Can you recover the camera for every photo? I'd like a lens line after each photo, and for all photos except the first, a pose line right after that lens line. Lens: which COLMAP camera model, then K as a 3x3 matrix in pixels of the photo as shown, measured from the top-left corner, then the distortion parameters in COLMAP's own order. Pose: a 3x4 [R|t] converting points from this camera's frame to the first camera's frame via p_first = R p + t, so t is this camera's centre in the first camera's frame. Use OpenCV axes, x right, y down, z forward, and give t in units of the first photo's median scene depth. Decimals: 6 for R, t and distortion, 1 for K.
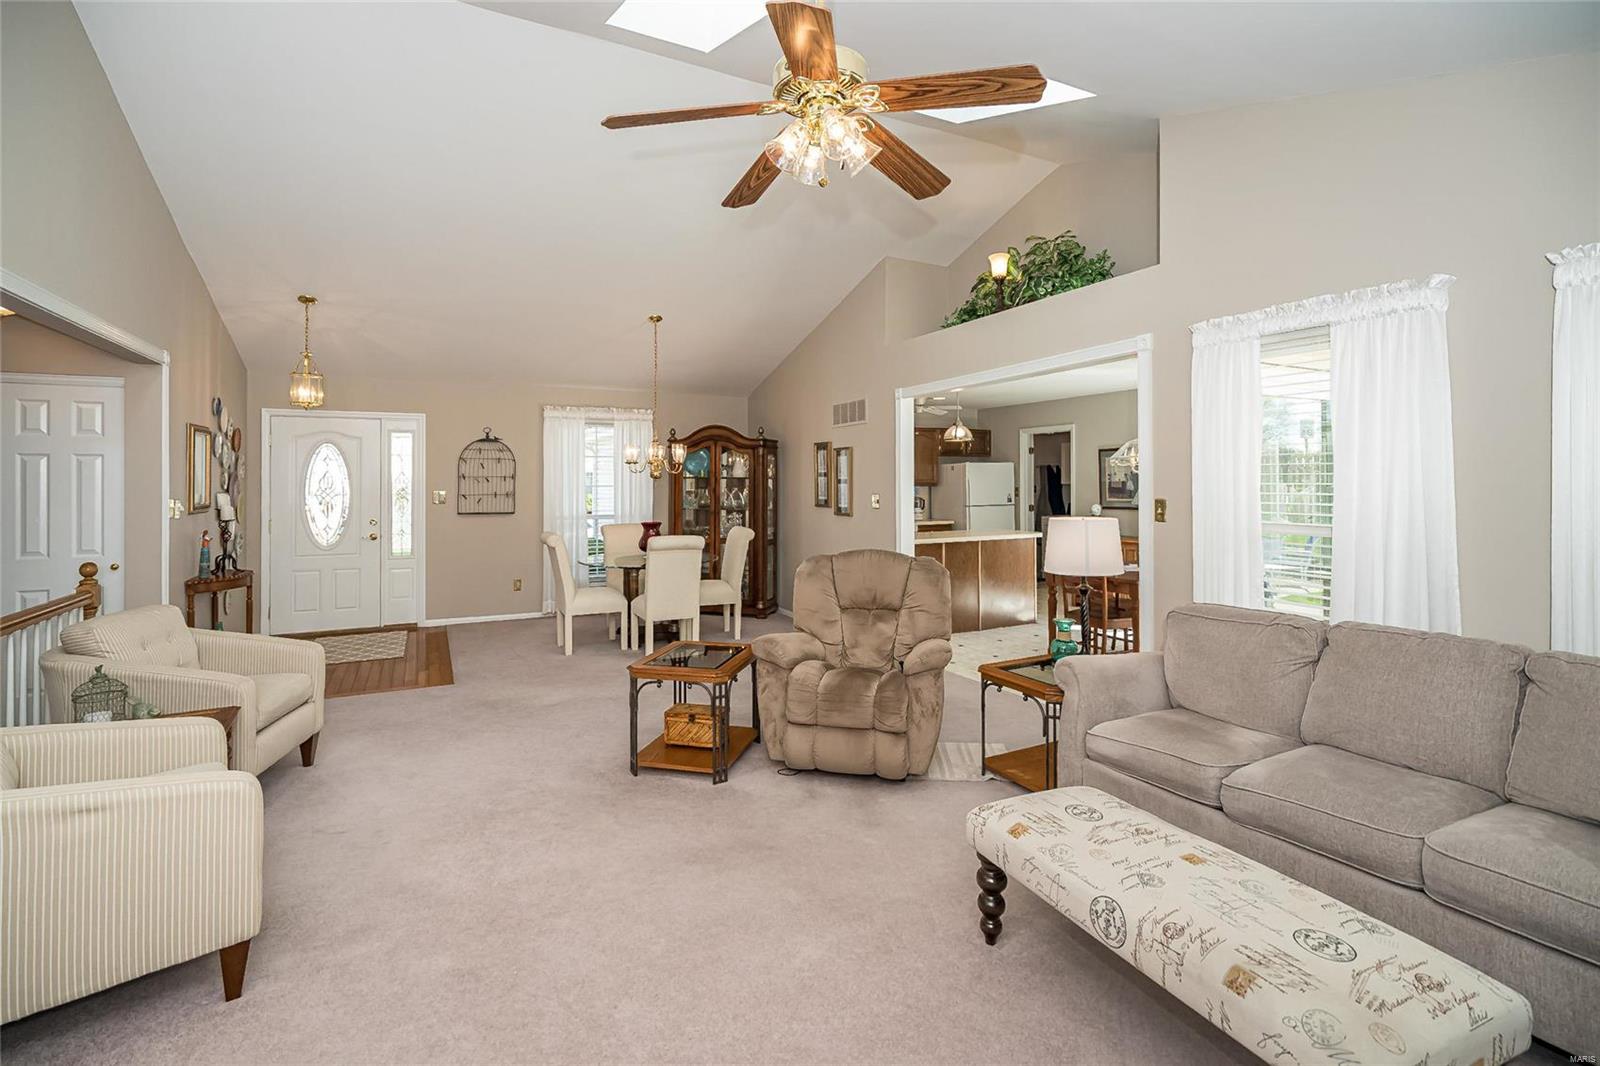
lens RADIAL K [[748.0, 0, 802.0], [0, 748.0, 472.3], [0, 0, 1]] dist [-0.000127, 0.000285]
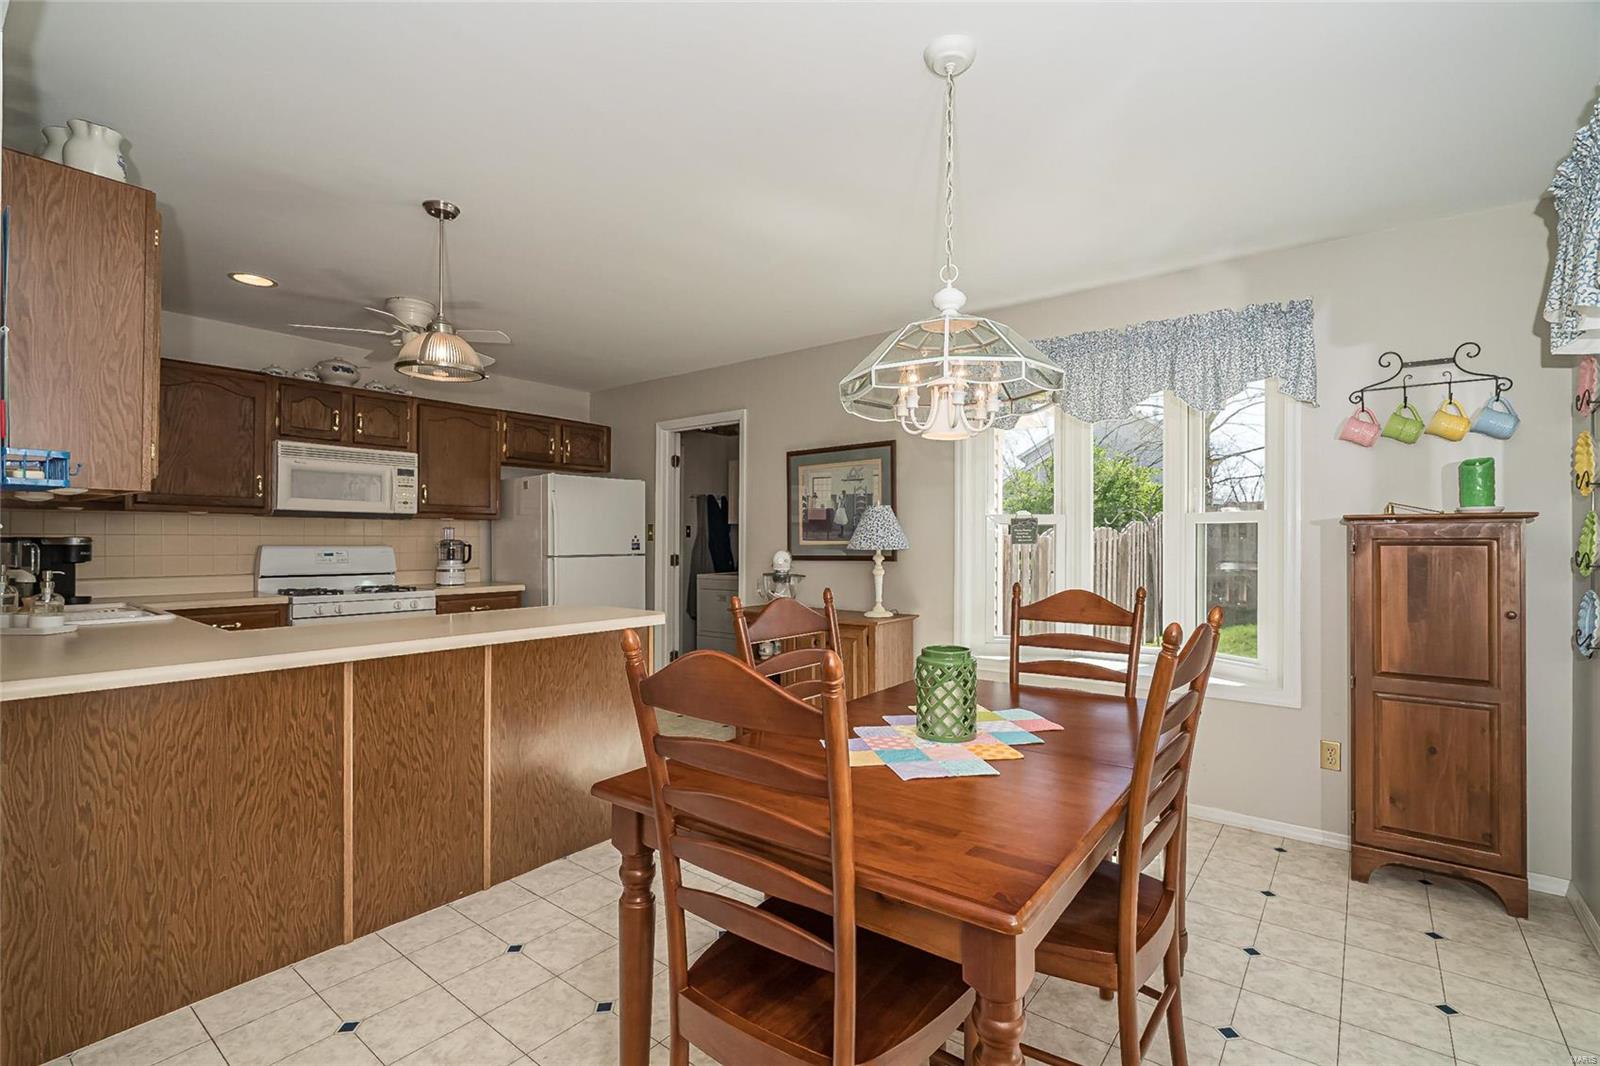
lens RADIAL K [[712.5, 0, 824.3], [0, 712.5, 536.9], [0, 0, 1]] dist [0.000115, 0.000084]
pose [[0.901653, 0.009248, 0.432362, 0.221007], [-0.011583, 0.999929, 0.002768, 0.033876], [-0.432306, -0.007504, 0.901696, 0.582027]]
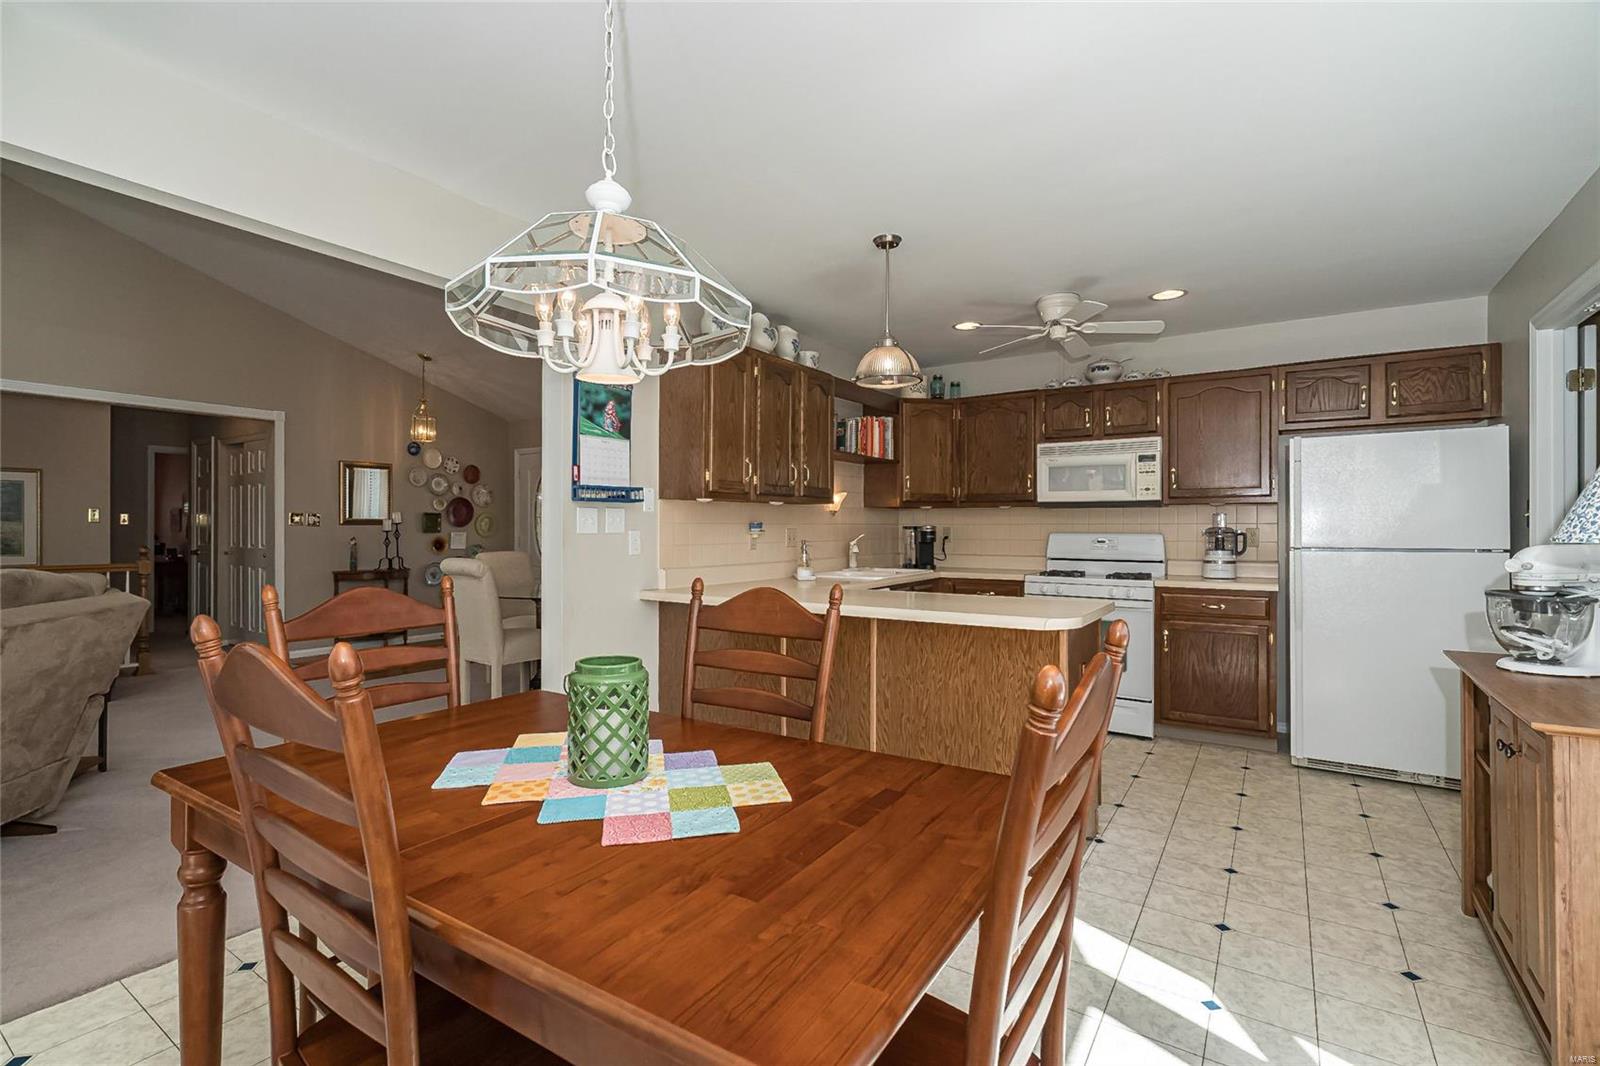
lens RADIAL K [[716.6, 0, 773.8], [0, 716.6, 529.8], [0, 0, 1]] dist [0.000156, 0.000031]
pose [[0.485933, 0.007888, -0.873961, 0.516747], [0.004469, 0.999924, 0.011510, 0.036027], [0.873985, -0.009499, 0.485860, 0.716980]]
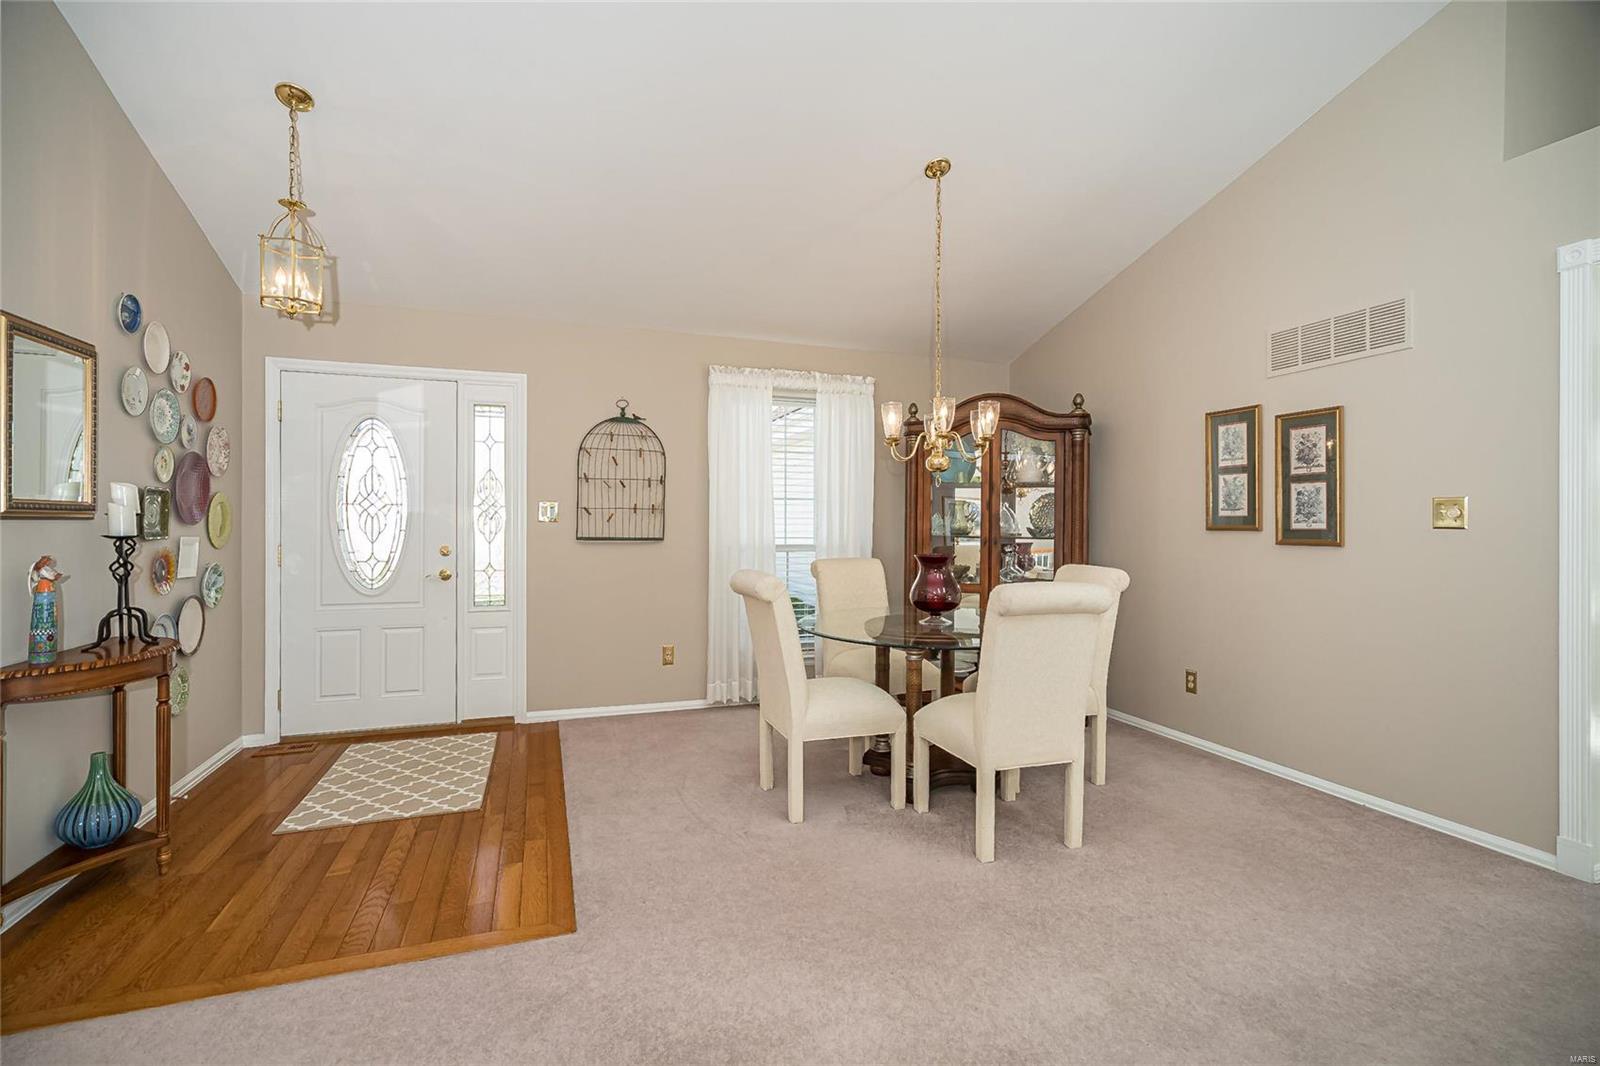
lens RADIAL K [[724.2, 0, 801.3], [0, 724.2, 520.3], [0, 0, 1]] dist [-0.000824, 0.000110]
pose [[0.992839, 0.004783, -0.119368, -0.206889], [-0.003877, 0.999962, 0.007823, 0.034903], [0.119401, -0.007304, 0.992819, 0.433250]]
